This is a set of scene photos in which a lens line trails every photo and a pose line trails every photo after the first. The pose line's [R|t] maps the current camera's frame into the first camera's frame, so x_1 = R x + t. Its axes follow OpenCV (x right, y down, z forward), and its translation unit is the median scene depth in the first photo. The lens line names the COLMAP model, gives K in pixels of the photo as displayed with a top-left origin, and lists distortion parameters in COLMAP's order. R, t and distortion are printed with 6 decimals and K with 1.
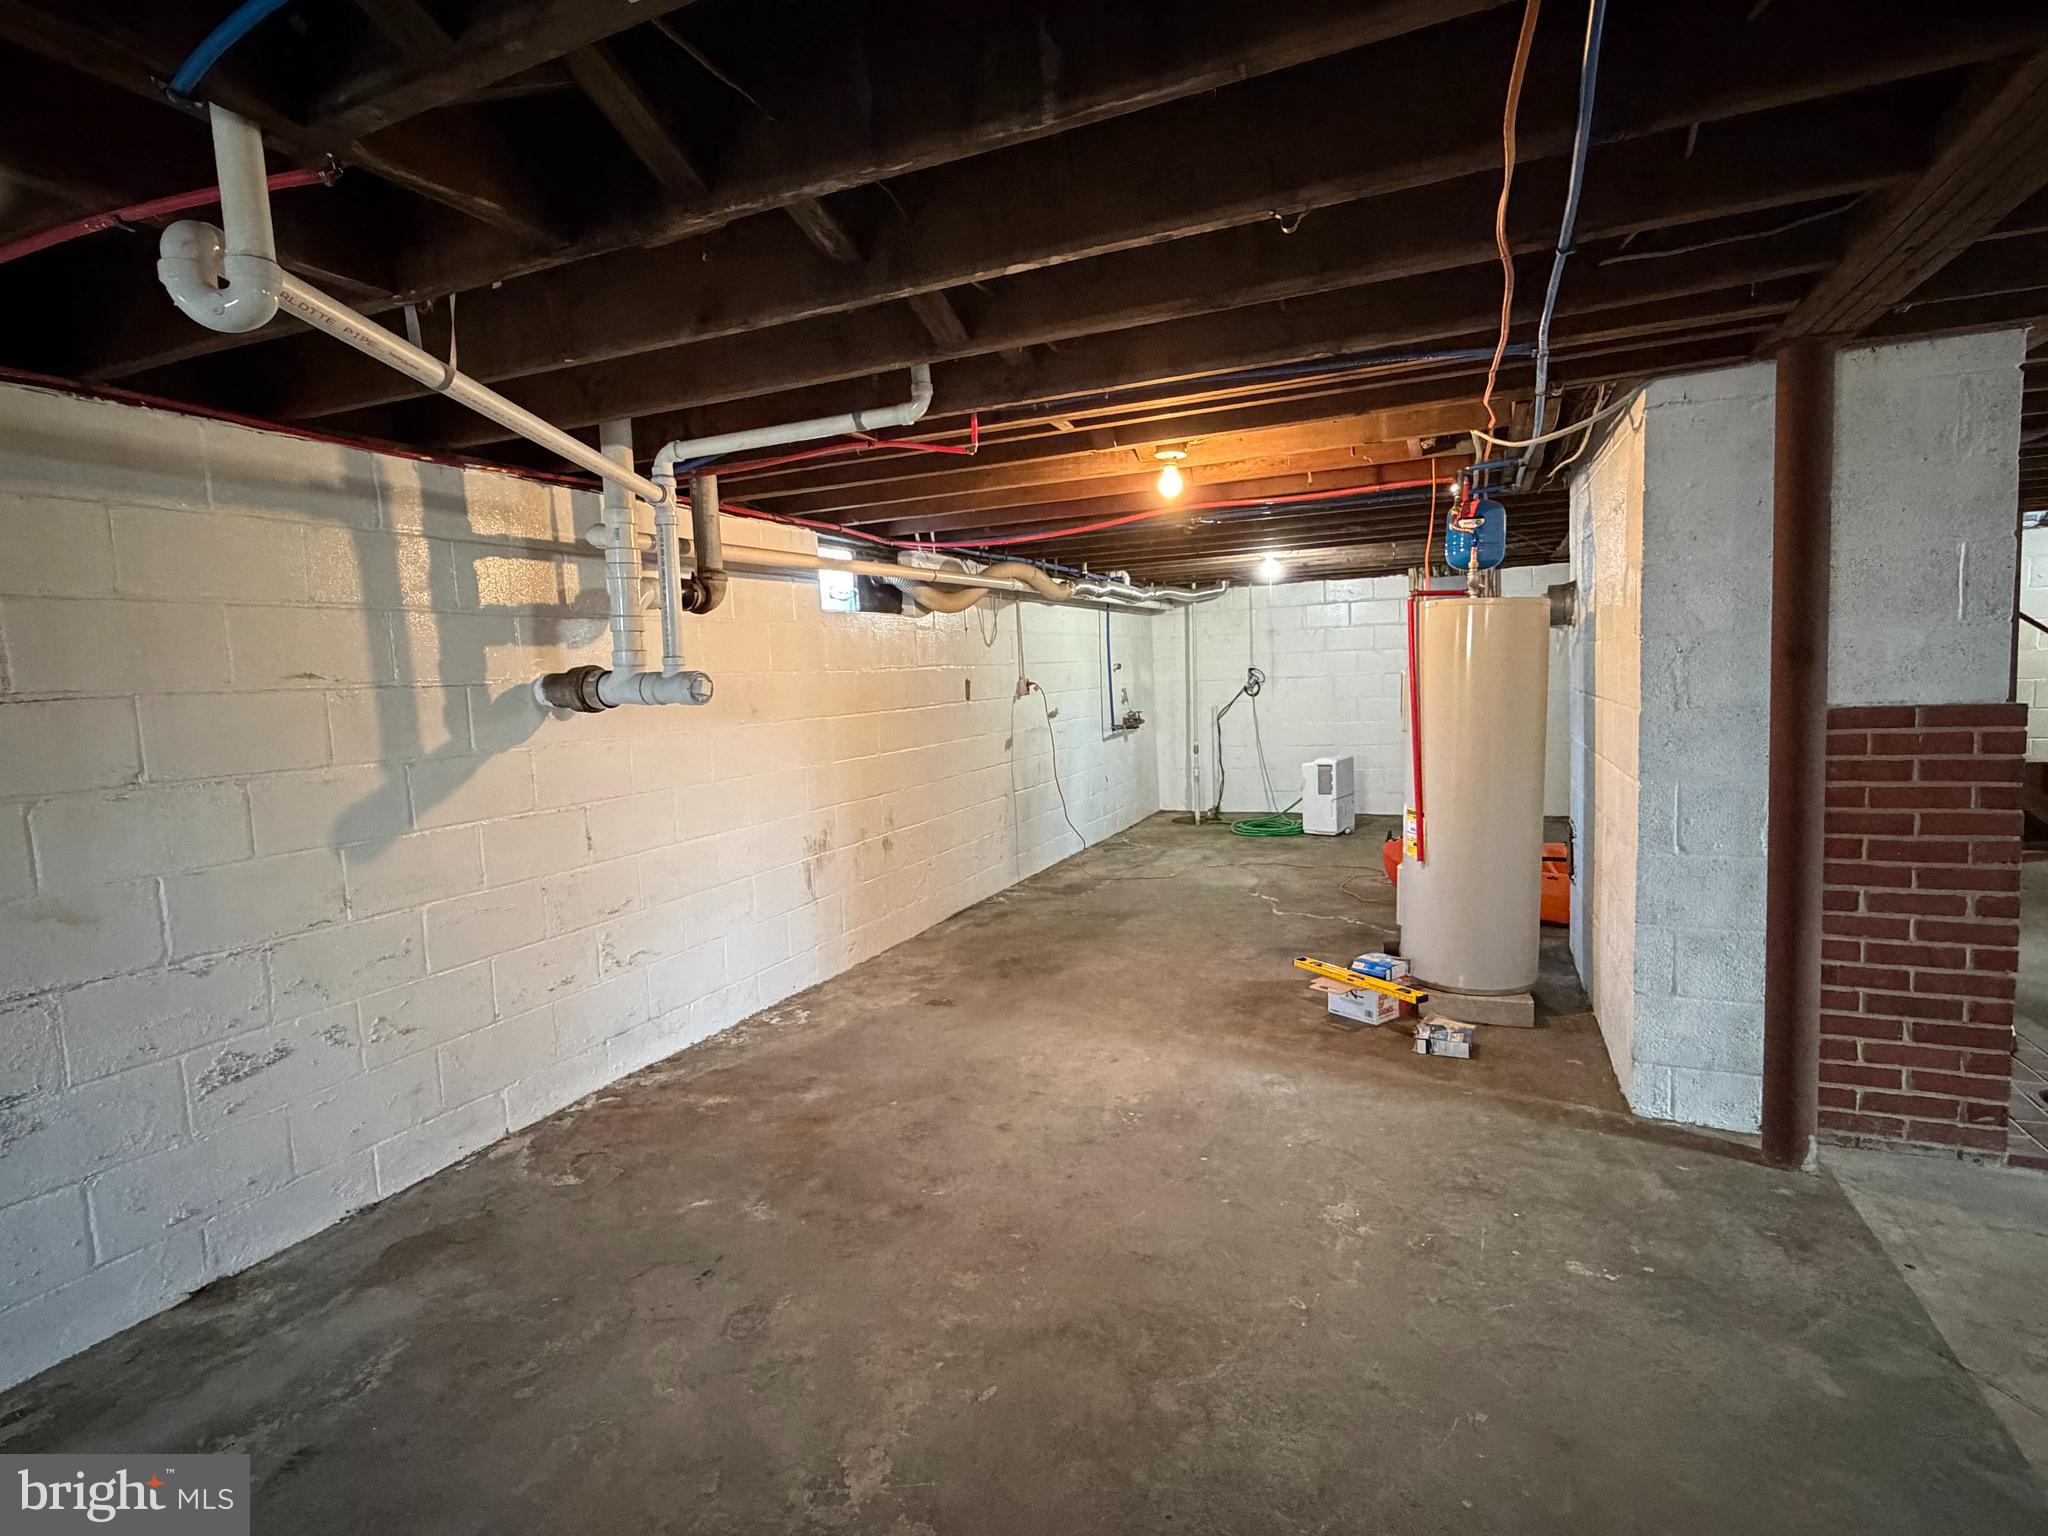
lens RADIAL K [[1007.8, 0, 1026.4], [0, 1007.8, 763.5], [0, 0, 1]] dist [-0.000606, -0.000168]
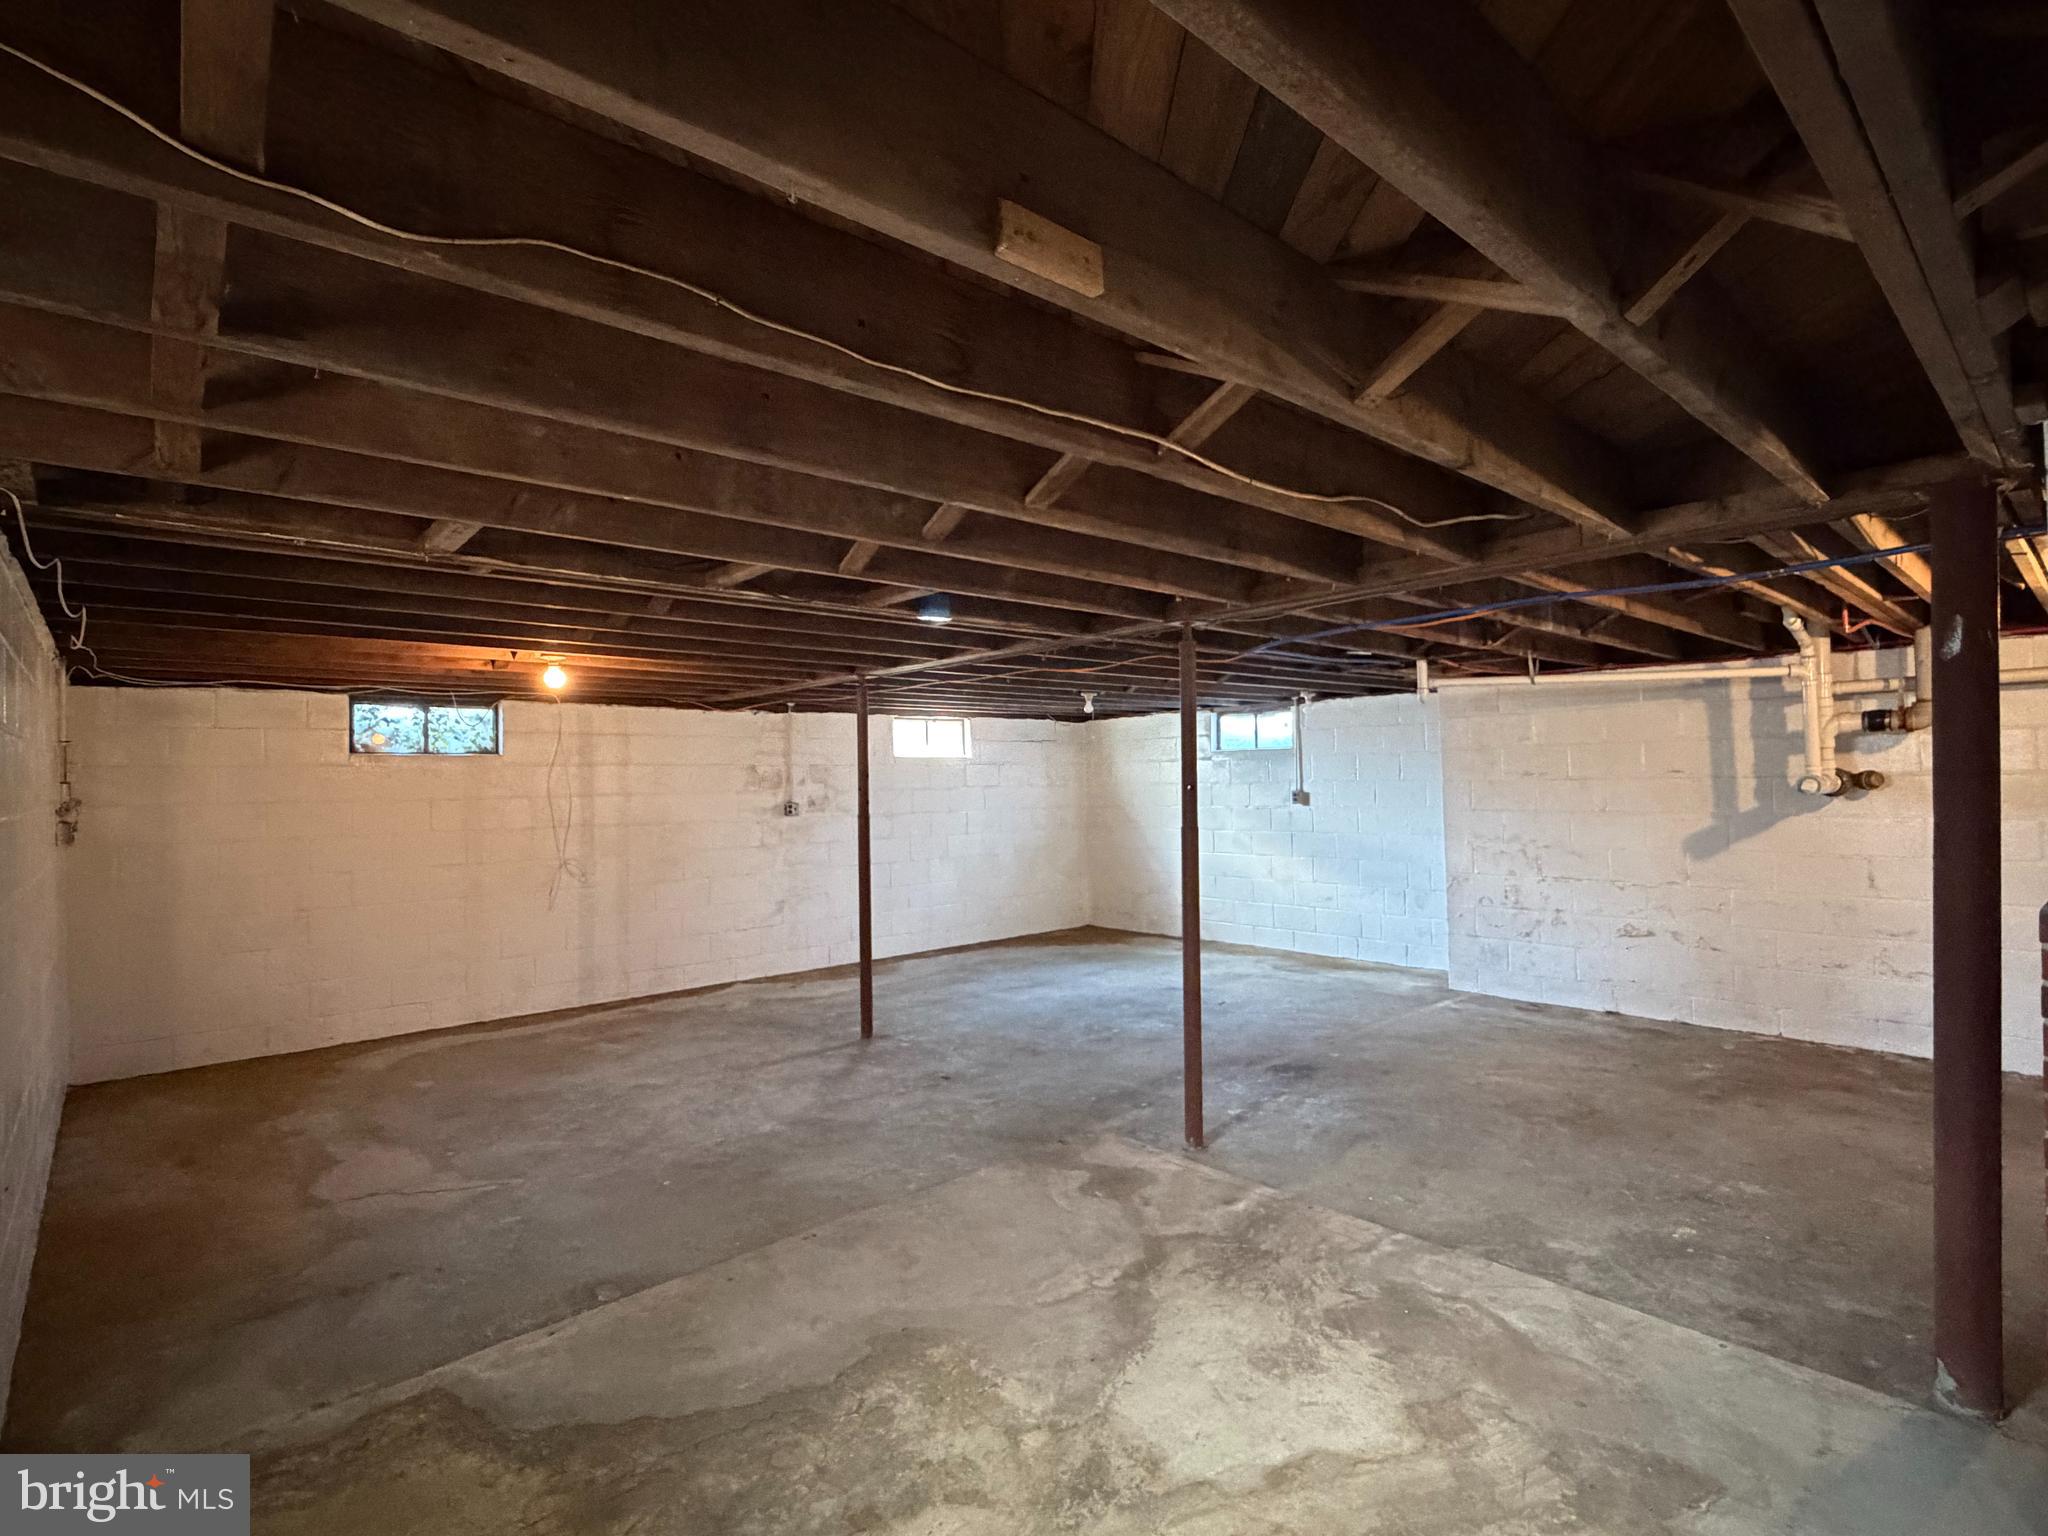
lens RADIAL K [[1007.8, 0, 1023.5], [0, 1007.8, 763.8], [0, 0, 1]] dist [-0.000606, -0.000168]
pose [[-0.409812, 0.036876, -0.911424, 1.785960], [-0.050821, 0.996707, 0.063178, -0.160178], [0.910753, 0.072211, -0.406588, 0.550274]]
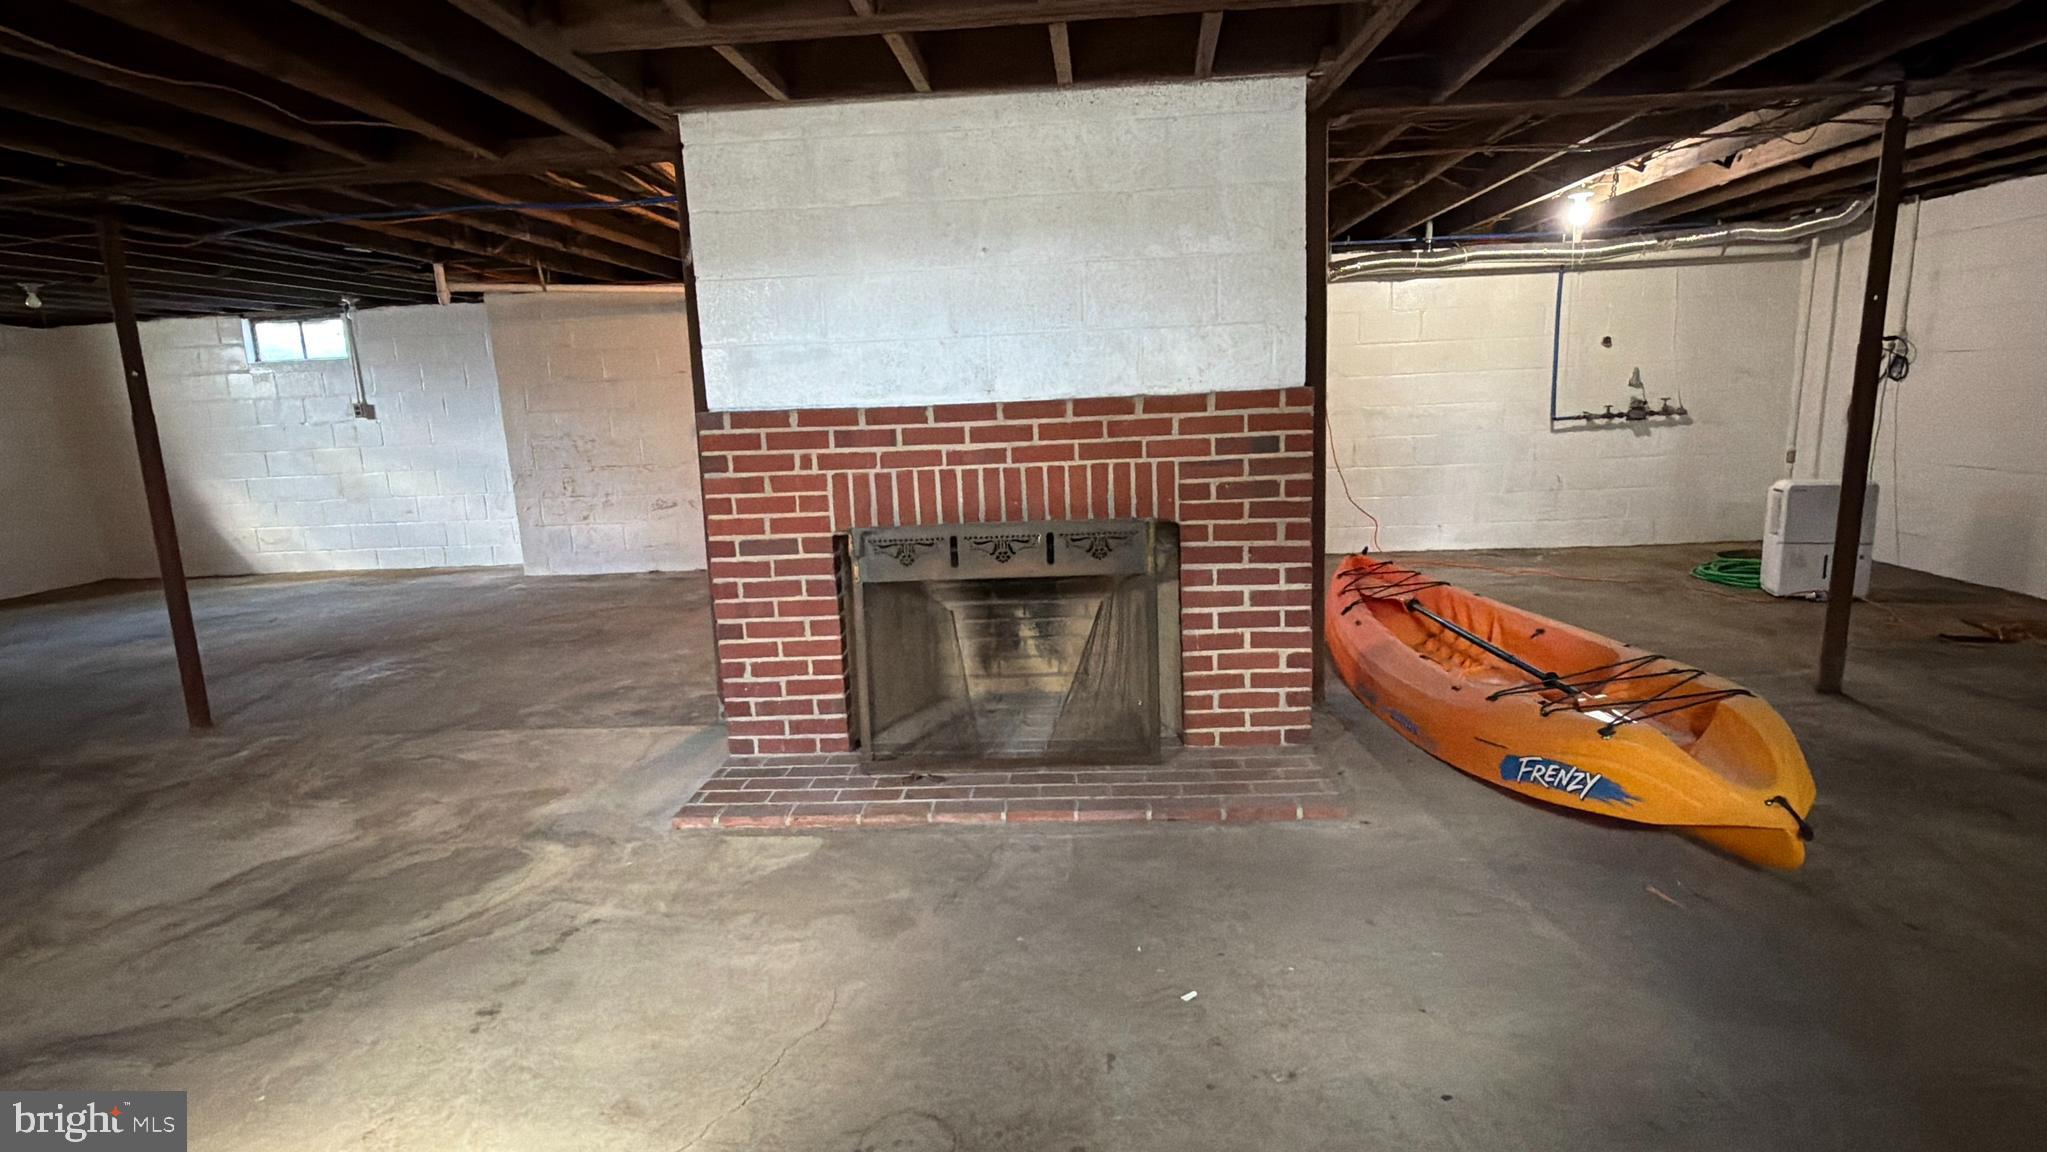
lens RADIAL K [[1022.8, 0, 1028.0], [0, 1022.8, 577.5], [0, 0, 1]] dist [-0.001545, -0.000710]
pose [[0.345173, 0.198448, -0.917319, 2.158887], [-0.061594, 0.980073, 0.188847, -0.114840], [0.936516, -0.008683, 0.350518, 0.842251]]
